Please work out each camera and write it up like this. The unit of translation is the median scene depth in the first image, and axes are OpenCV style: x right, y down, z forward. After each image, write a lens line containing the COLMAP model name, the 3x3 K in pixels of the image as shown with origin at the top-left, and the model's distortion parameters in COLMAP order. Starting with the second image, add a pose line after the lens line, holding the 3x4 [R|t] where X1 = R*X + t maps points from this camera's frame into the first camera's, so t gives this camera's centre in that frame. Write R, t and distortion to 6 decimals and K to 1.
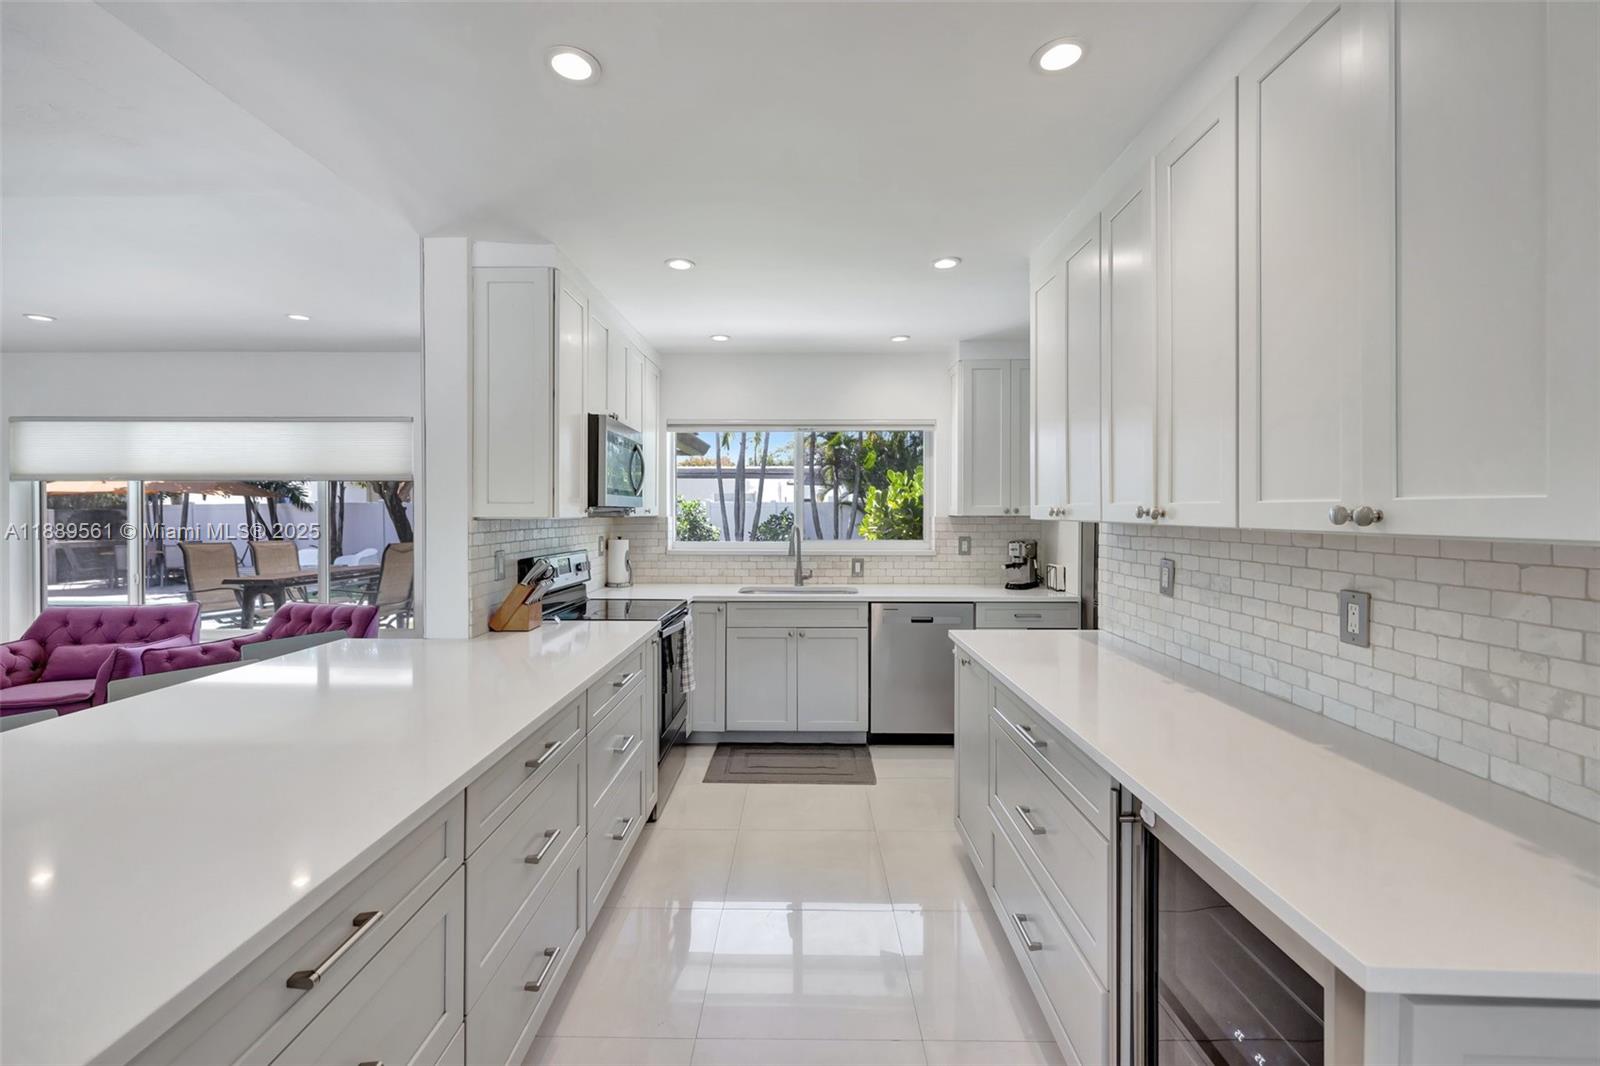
lens RADIAL K [[689.7, 0, 796.4], [0, 689.7, 516.3], [0, 0, 1]] dist [-0.000437, -0.000254]
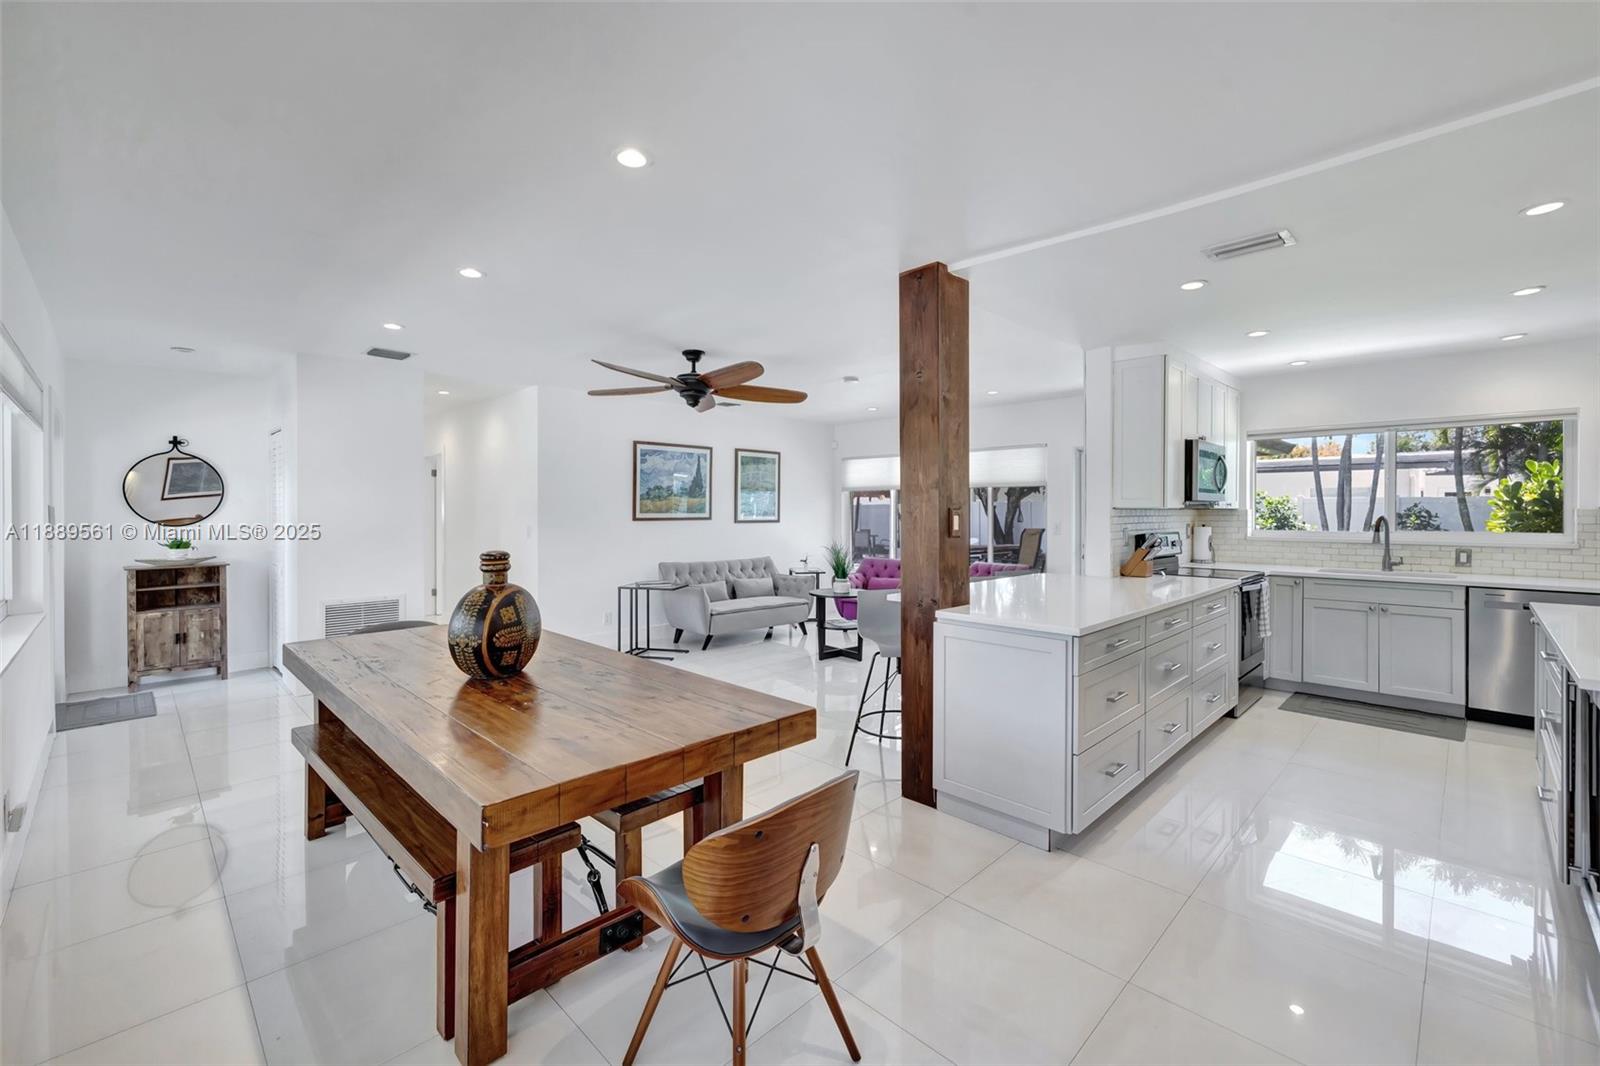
lens RADIAL K [[673.1, 0, 796.6], [0, 673.1, 514.4], [0, 0, 1]] dist [0.001952, 0.000592]
pose [[0.714369, 0.003091, -0.699762, 0.084068], [-0.003587, 0.999993, 0.000755, 0.011929], [0.699760, 0.001971, 0.714375, -0.442550]]
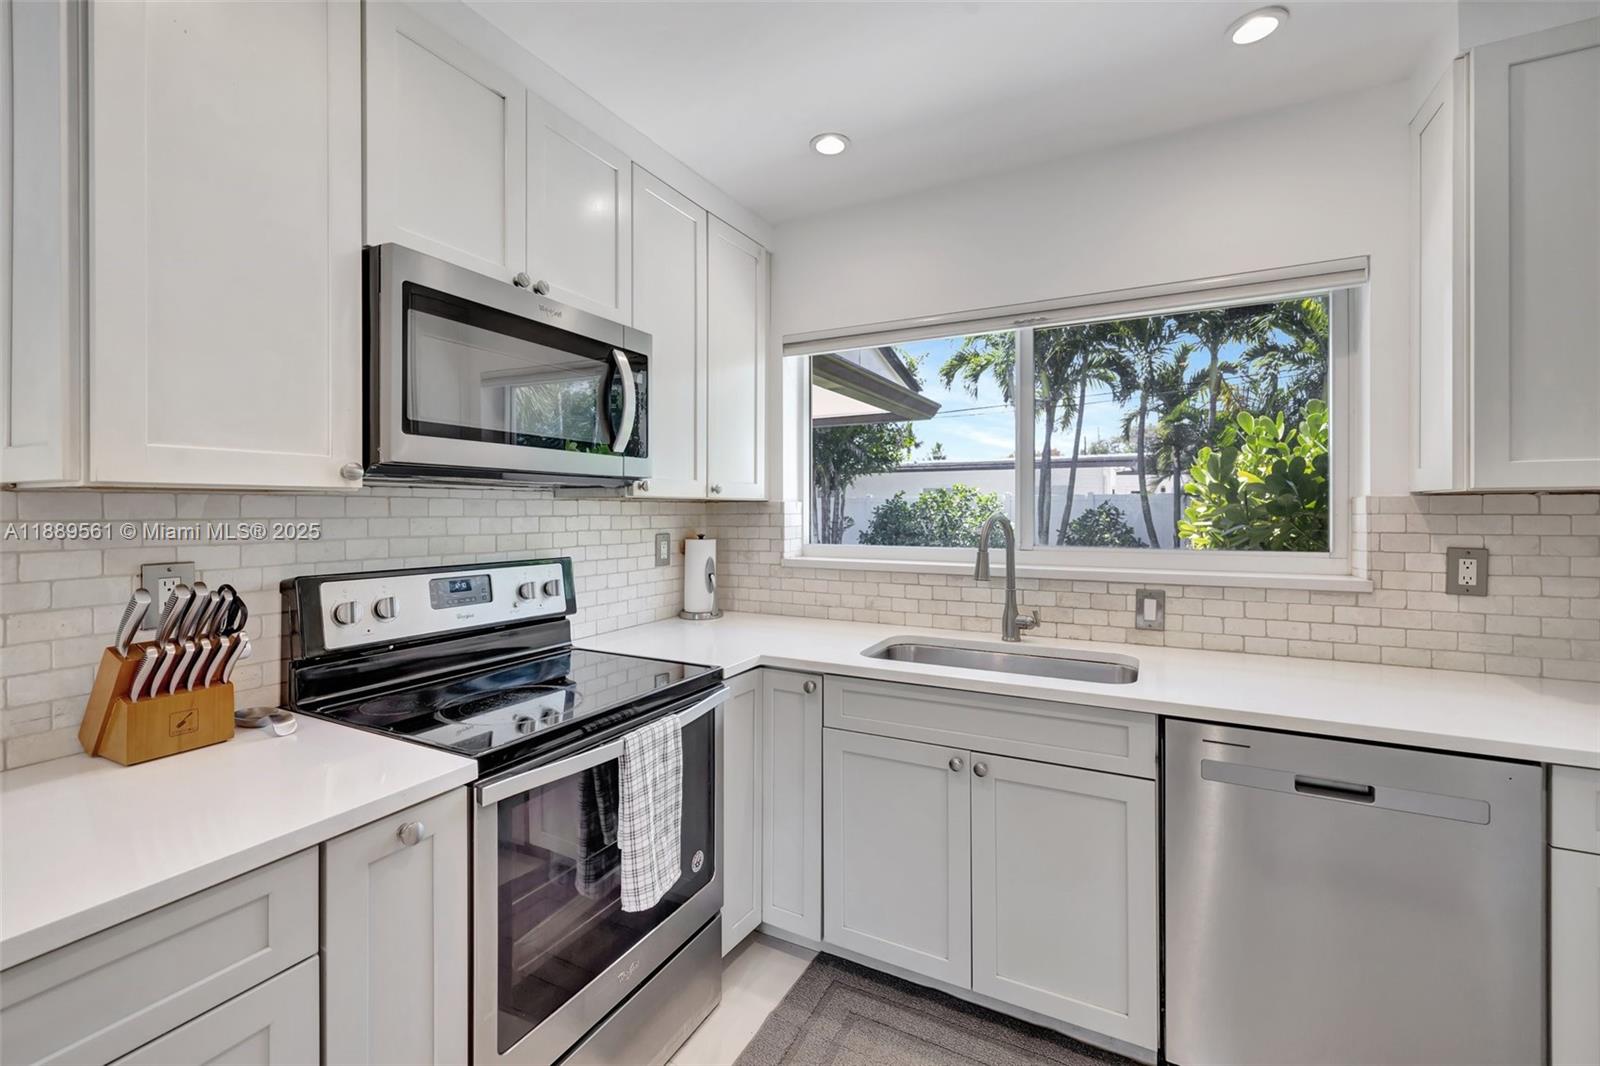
lens RADIAL K [[673.1, 0, 796.6], [0, 673.1, 514.4], [0, 0, 1]] dist [0.001952, 0.000592]
pose [[0.890452, 0.000116, -0.455076, 0.085216], [0.000393, 0.999999, 0.001025, 0.011075], [0.455076, -0.001091, 0.890452, 0.507794]]
